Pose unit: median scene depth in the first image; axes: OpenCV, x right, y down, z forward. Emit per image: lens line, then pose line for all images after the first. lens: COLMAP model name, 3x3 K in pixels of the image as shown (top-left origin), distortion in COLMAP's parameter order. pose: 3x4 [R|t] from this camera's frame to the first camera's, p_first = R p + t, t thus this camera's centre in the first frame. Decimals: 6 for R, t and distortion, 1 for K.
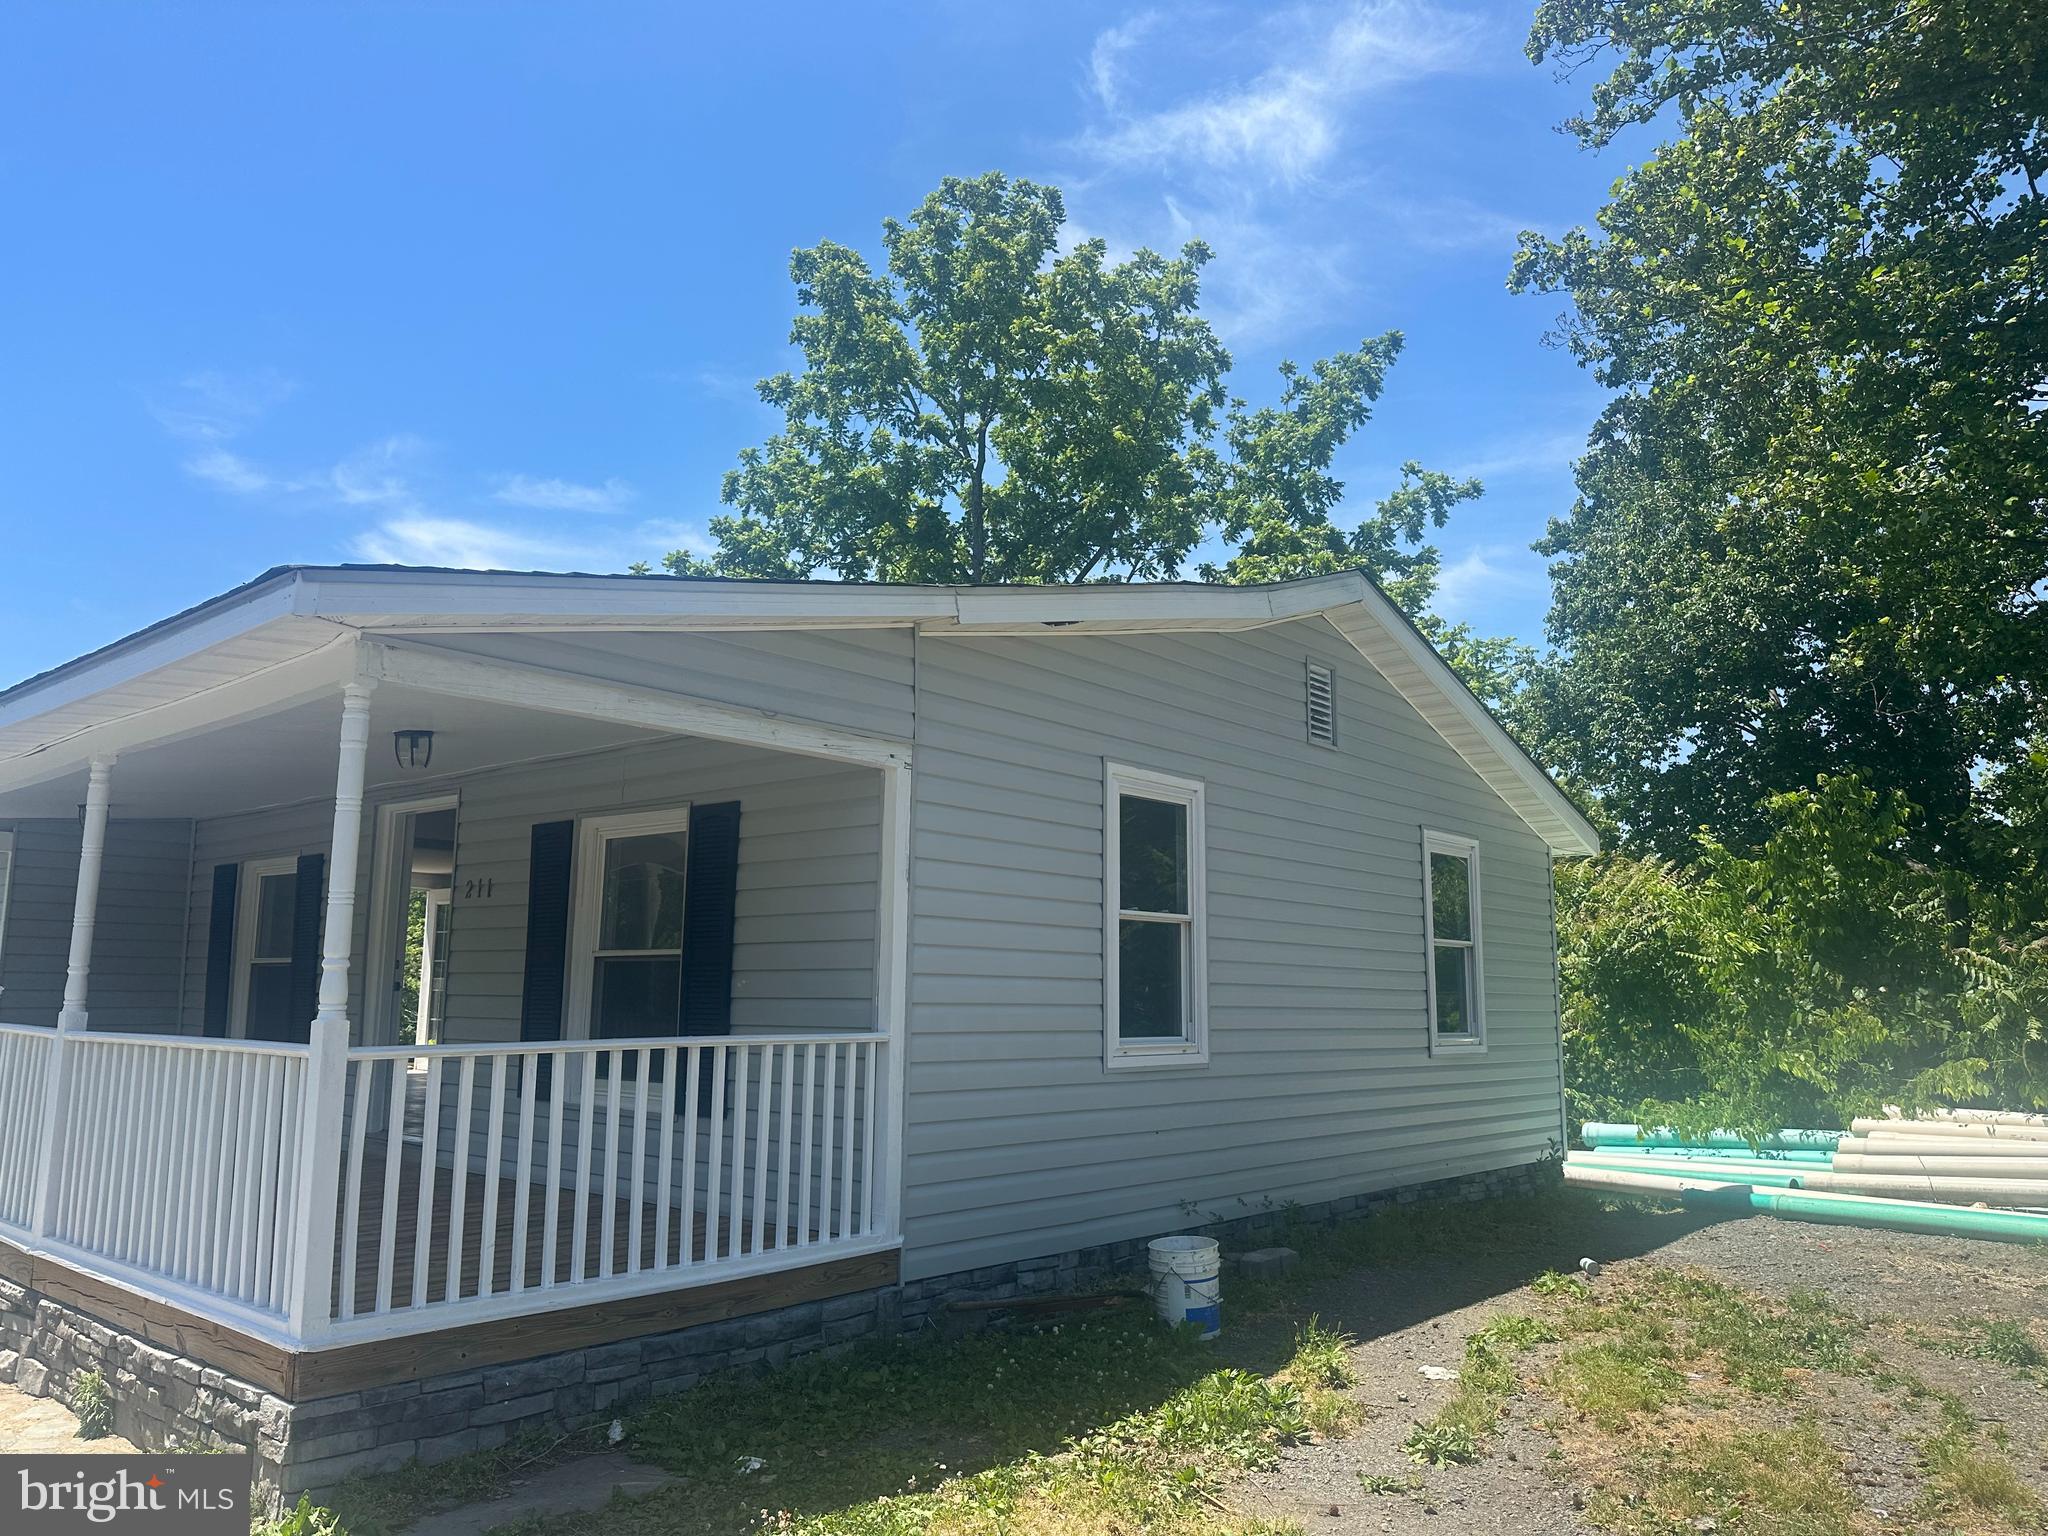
lens RADIAL K [[1454.0, 0, 1024.0], [0, 1454.0, 768.0], [0, 0, 1]] dist [0.054757, -0.062087]
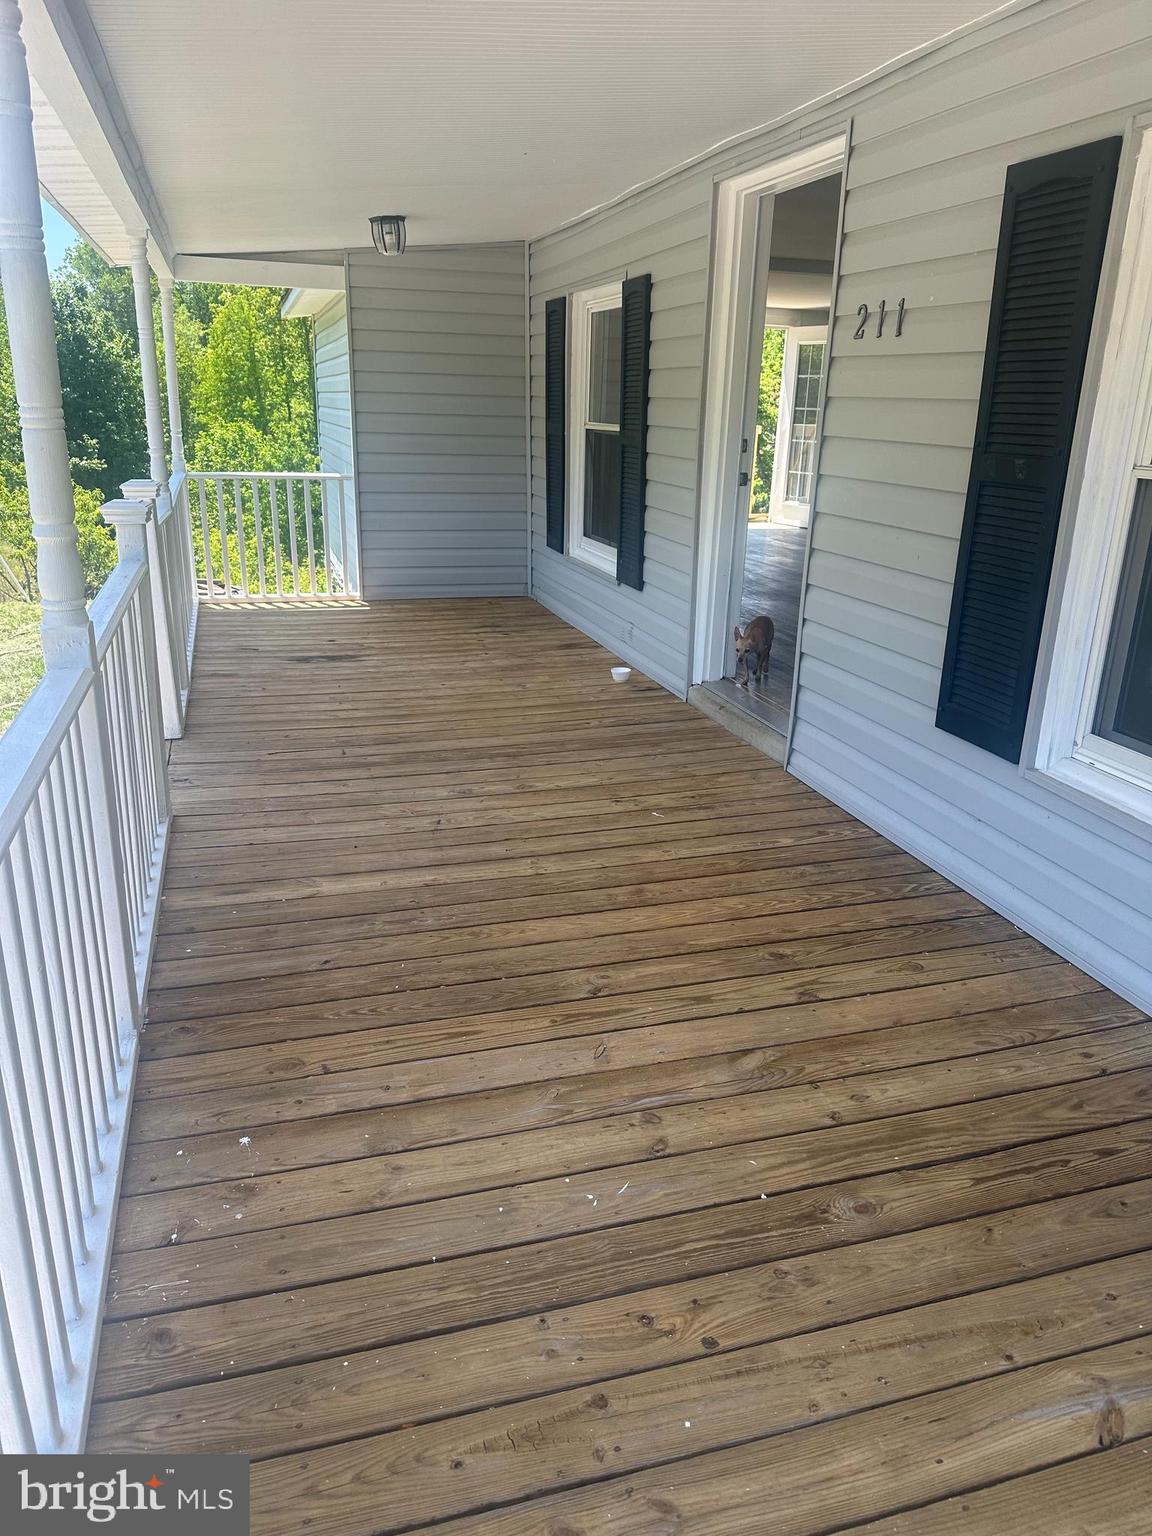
lens RADIAL K [[1088.8, 0, 575.1], [0, 1088.8, 756.7], [0, 0, 1]] dist [0.114893, -0.177741]
pose [[0.845214, 0.172229, -0.505915, -0.223997], [0.068537, 0.903900, 0.422217, 0.045960], [0.530014, -0.391538, 0.752185, 0.548459]]
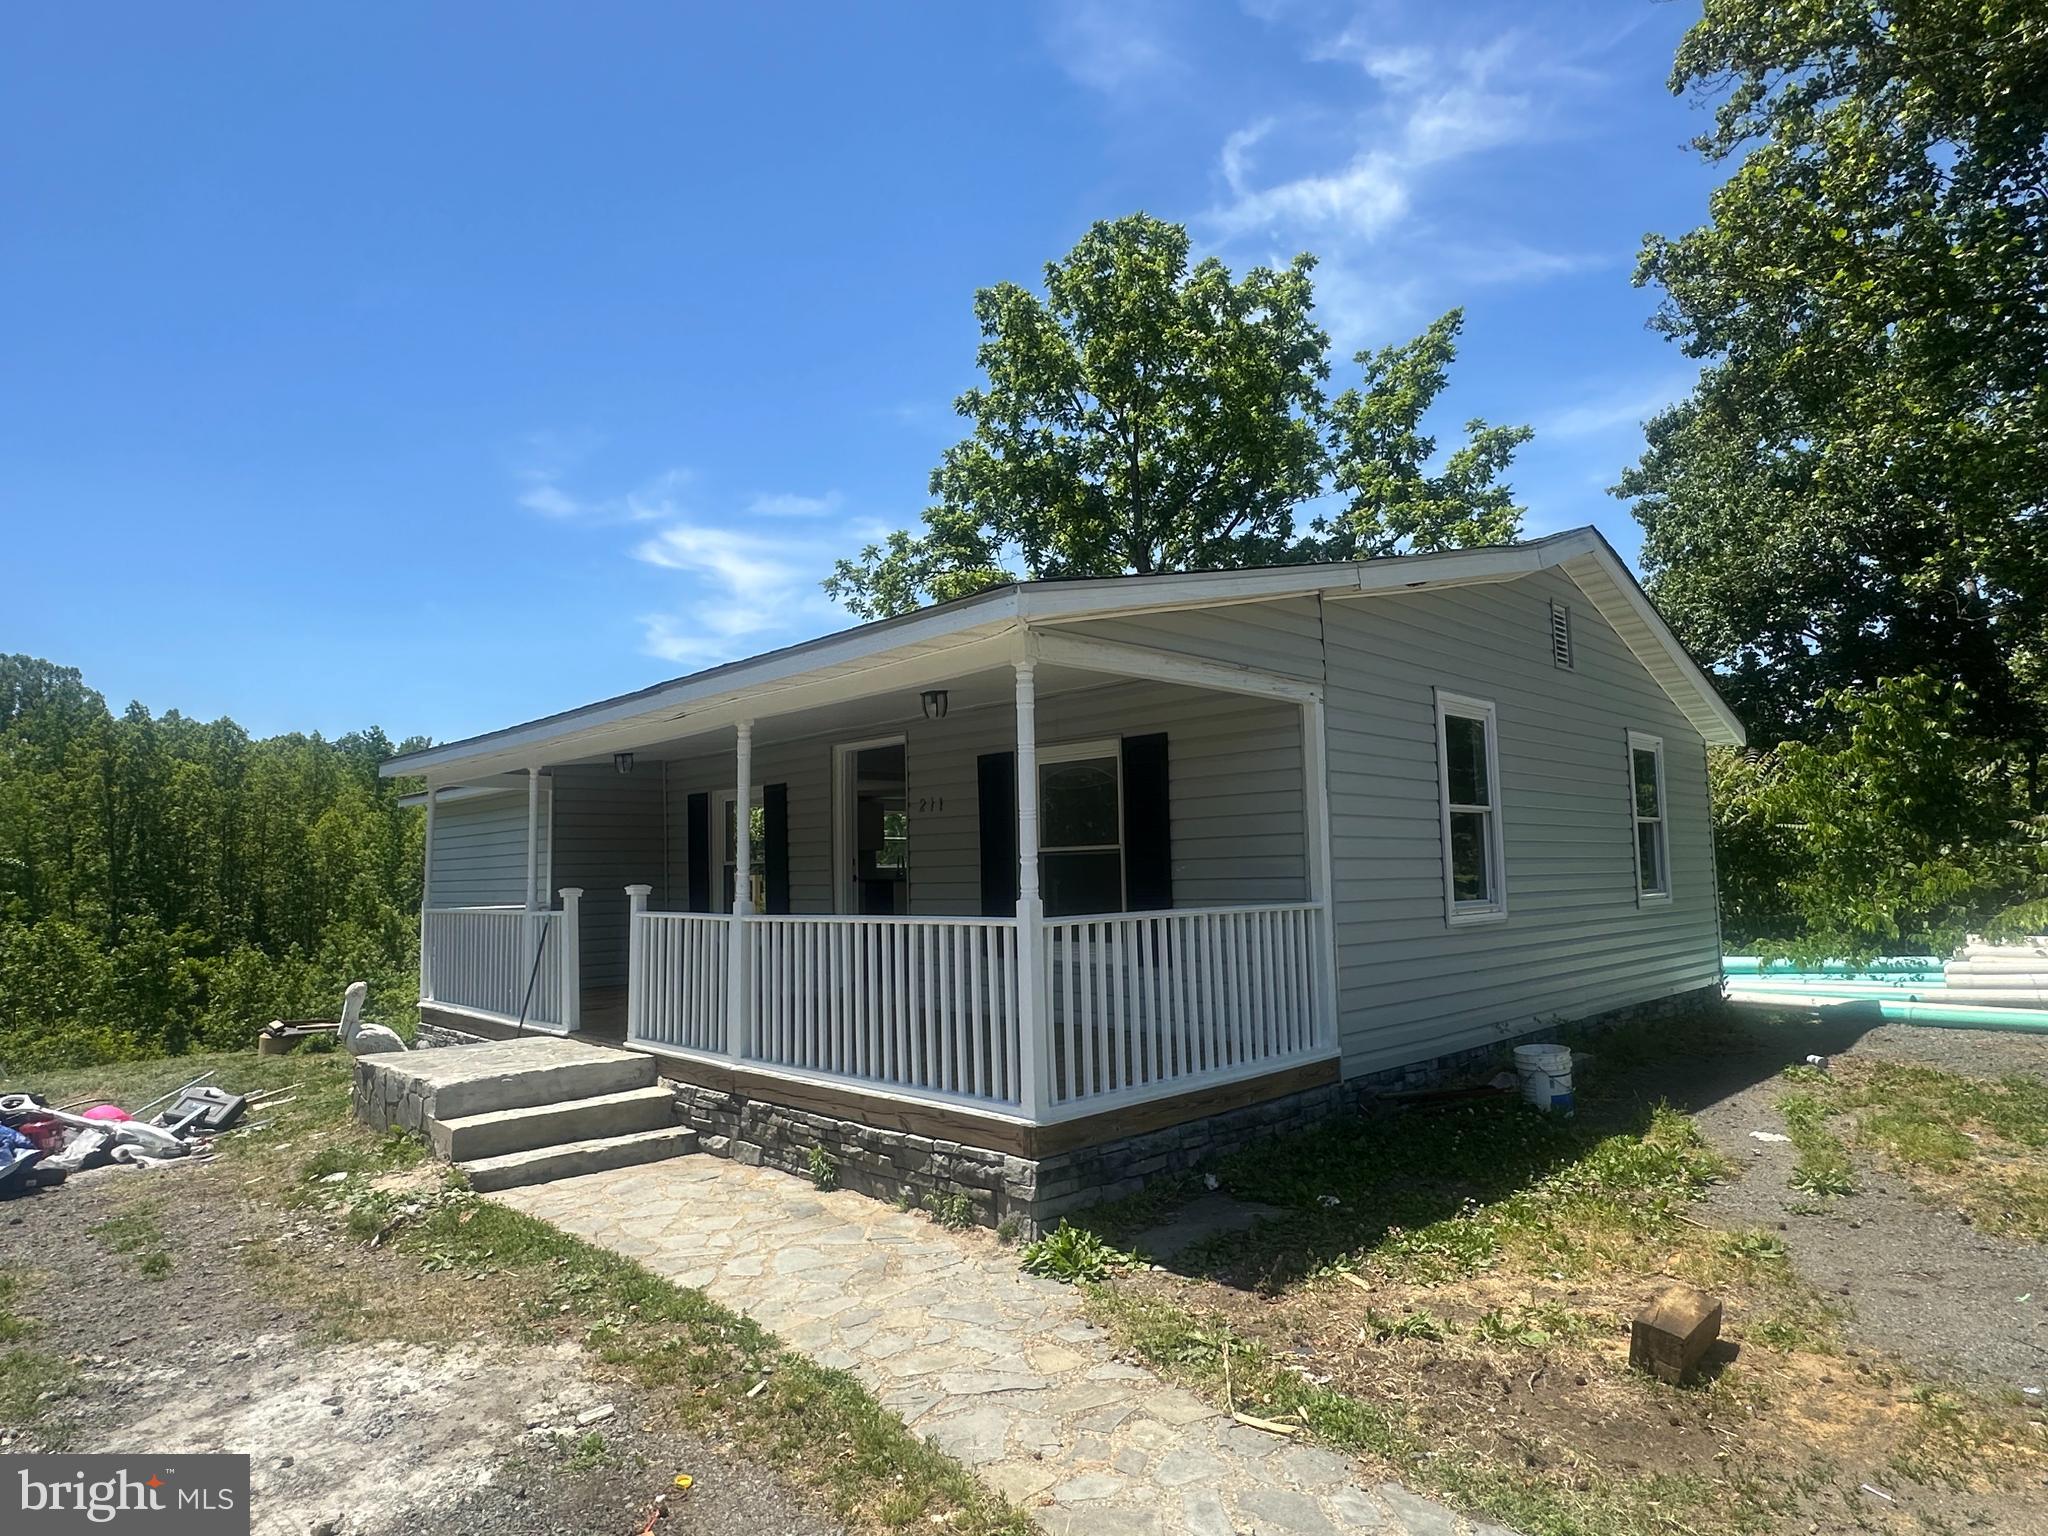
lens RADIAL K [[1173.0, 0, 1022.4], [0, 1173.0, 775.8], [0, 0, 1]] dist [0.000597, 0.000366]
pose [[0.996094, -0.039019, -0.079208, -0.193961], [0.044446, 0.996698, 0.067949, -0.013142], [0.076295, -0.071205, 0.994540, -0.061971]]
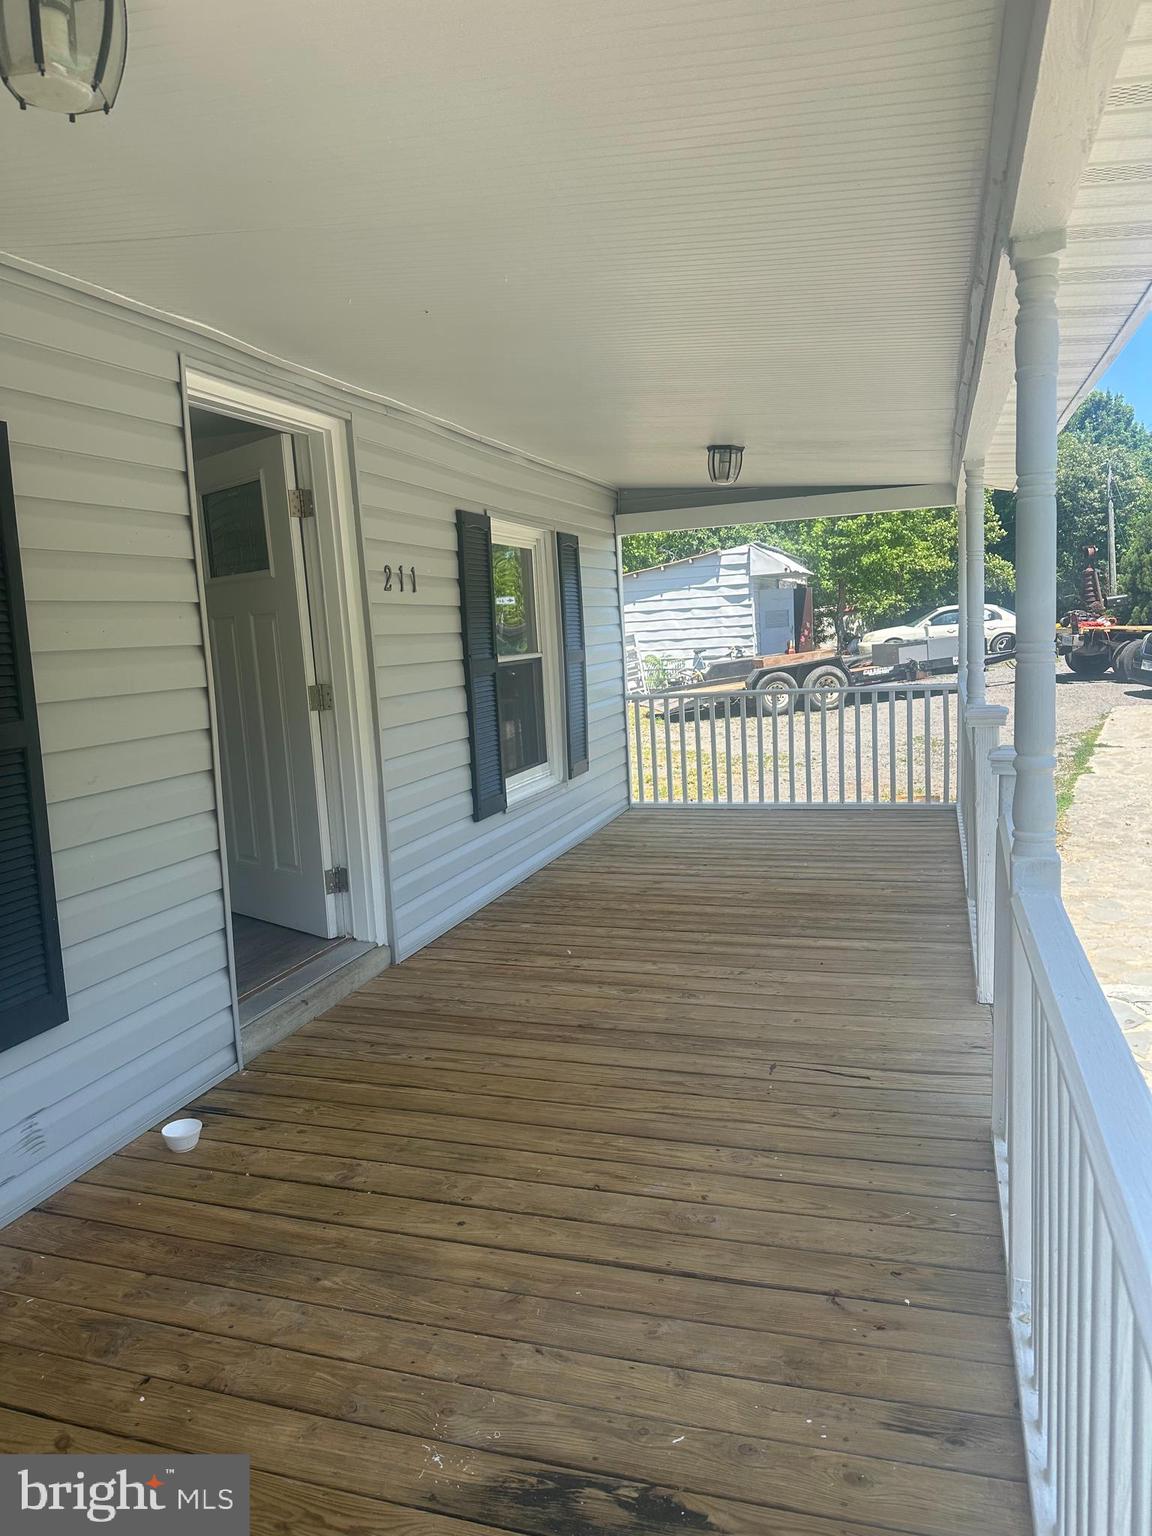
lens RADIAL K [[1090.5, 0, 545.1], [0, 1090.5, 762.7], [0, 0, 1]] dist [0.054757, -0.062087]
pose [[-0.372315, -0.103295, 0.922340, -0.870882], [-0.094324, 0.992853, 0.073117, 0.121163], [-0.923301, -0.059776, -0.379397, 1.086833]]
